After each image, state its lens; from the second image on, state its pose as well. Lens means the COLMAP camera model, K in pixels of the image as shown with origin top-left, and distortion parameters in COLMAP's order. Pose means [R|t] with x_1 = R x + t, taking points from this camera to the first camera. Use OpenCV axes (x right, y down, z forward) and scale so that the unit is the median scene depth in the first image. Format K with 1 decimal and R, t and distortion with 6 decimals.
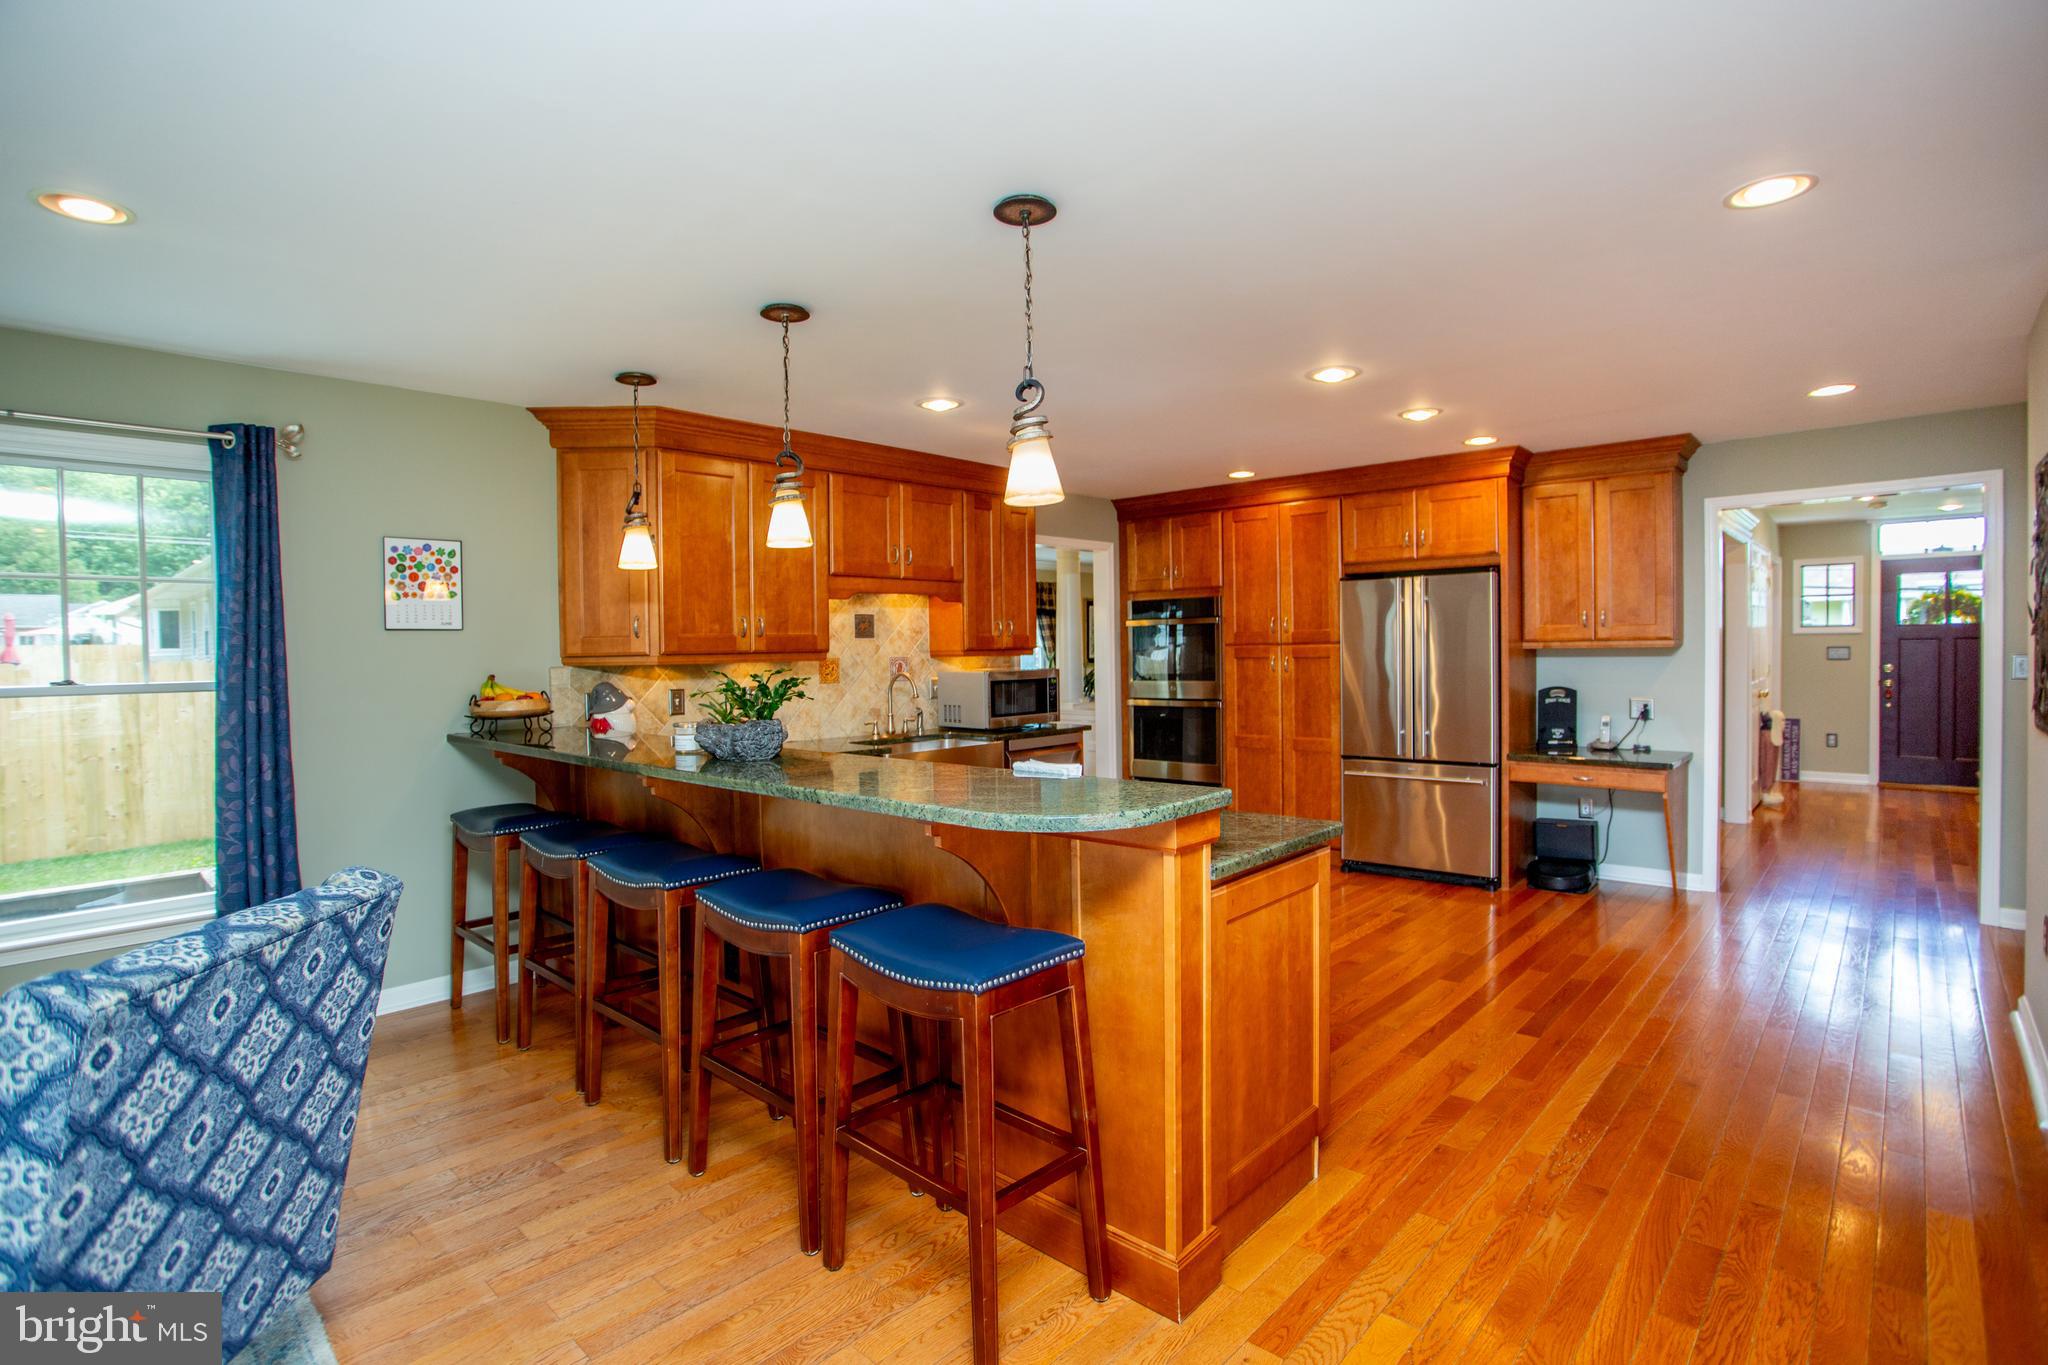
lens RADIAL K [[991.8, 0, 1021.6], [0, 991.8, 665.5], [0, 0, 1]] dist [-0.075309, 0.027569]
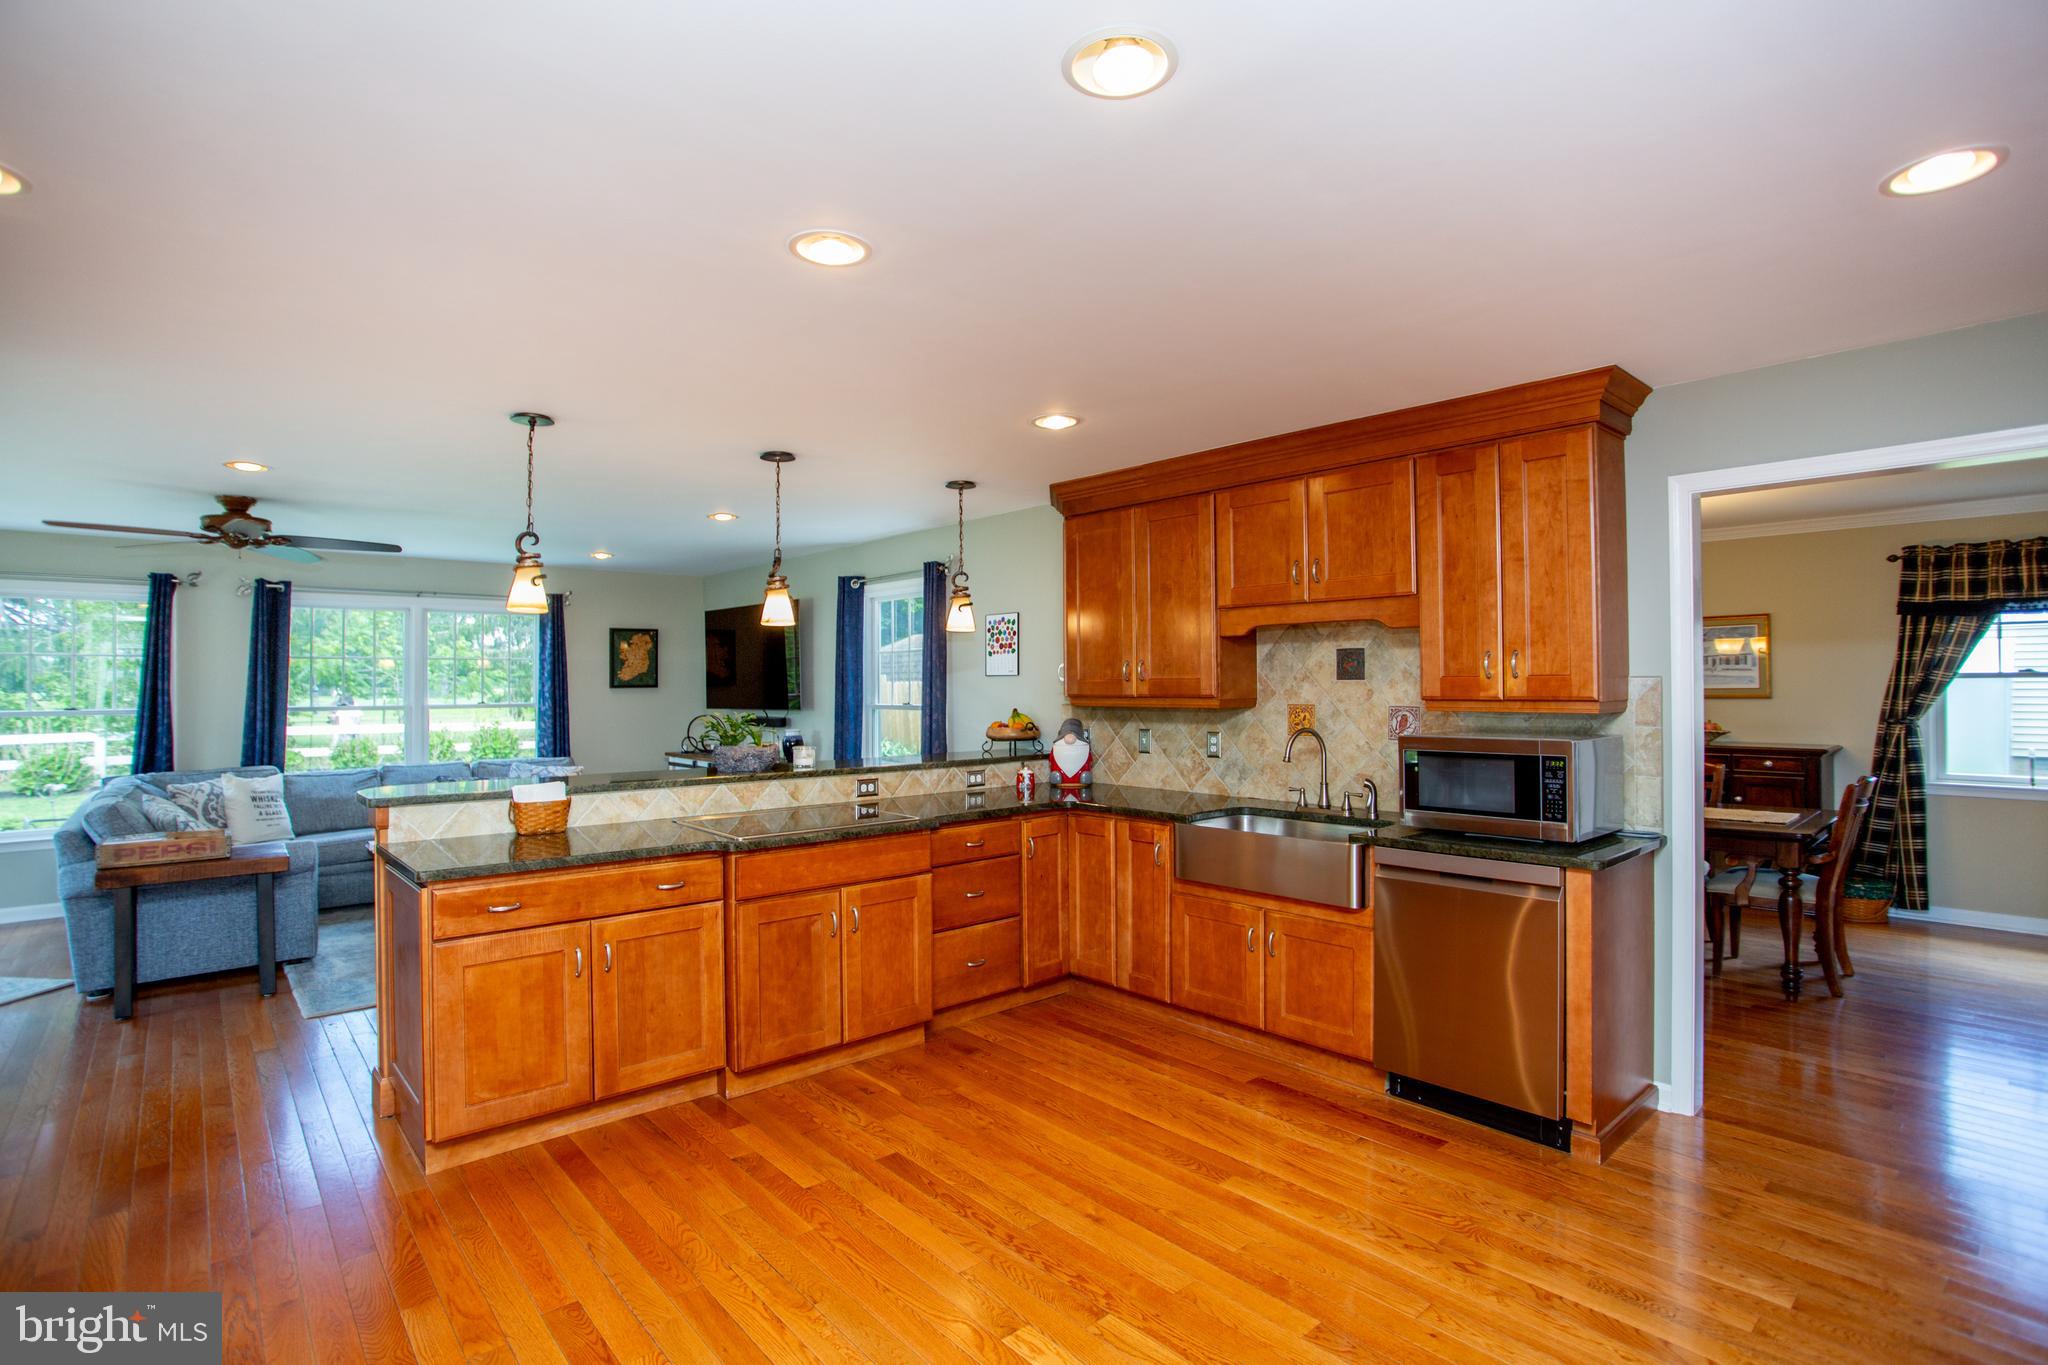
lens RADIAL K [[991.8, 0, 1022.1], [0, 991.8, 671.7], [0, 0, 1]] dist [-0.075309, 0.027569]
pose [[-0.097688, 0.003884, -0.995209, 0.687785], [-0.008623, 0.999952, 0.004749, -0.039578], [0.995180, 0.009045, -0.097650, 0.916121]]
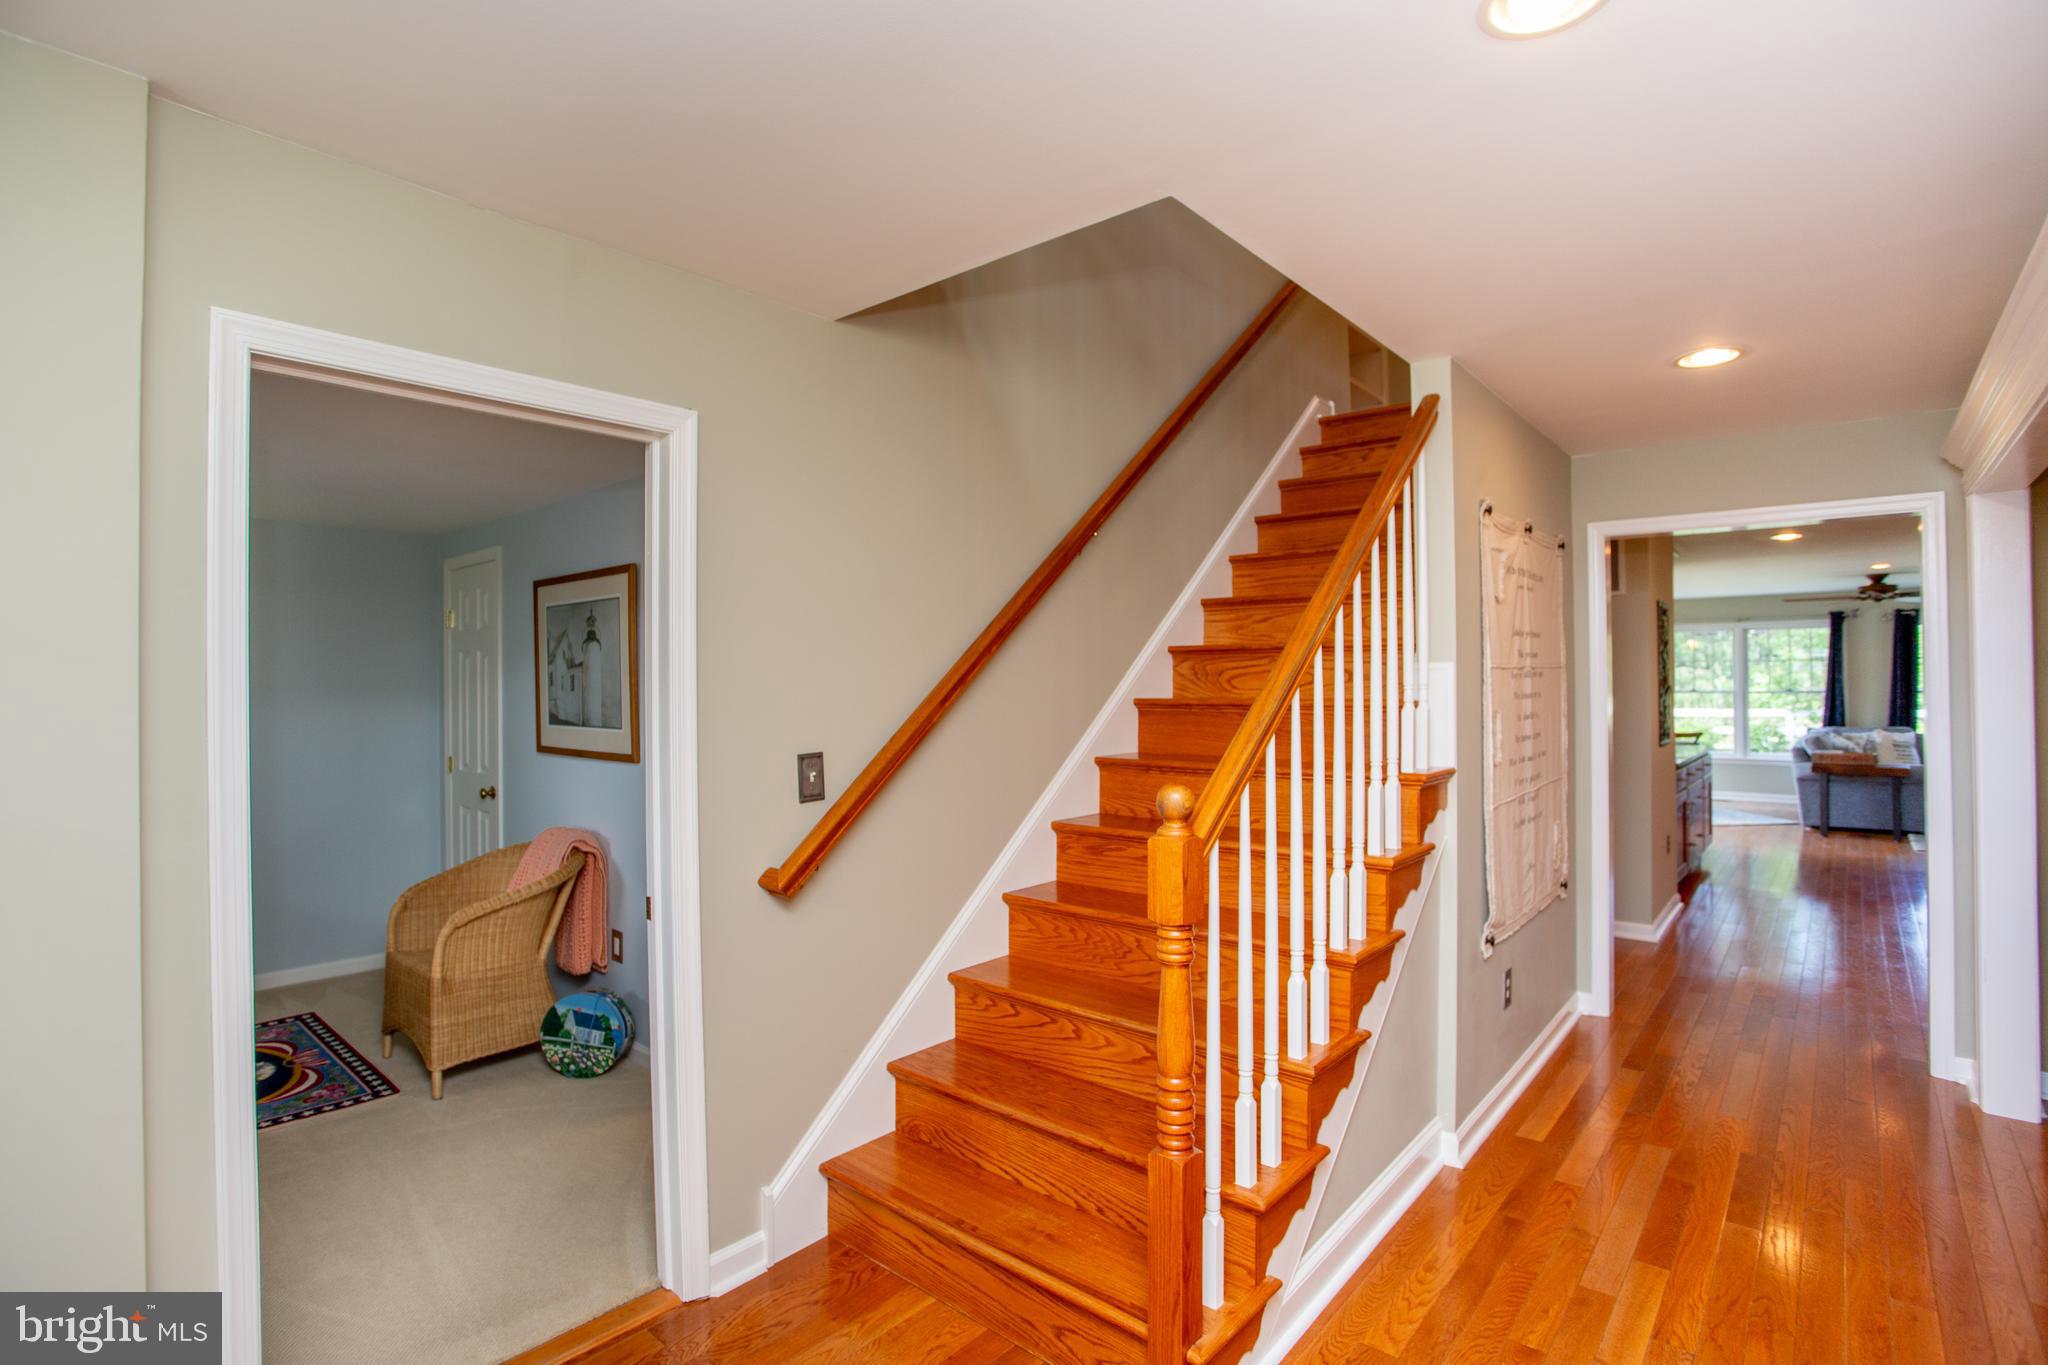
lens RADIAL K [[991.8, 0, 1016.7], [0, 991.8, 674.9], [0, 0, 1]] dist [-0.075309, 0.027569]
pose [[-0.999221, 0.024484, -0.030945, 1.487804], [0.024203, 0.999663, 0.009433, -0.076432], [0.031165, 0.008677, -0.999477, 1.769342]]
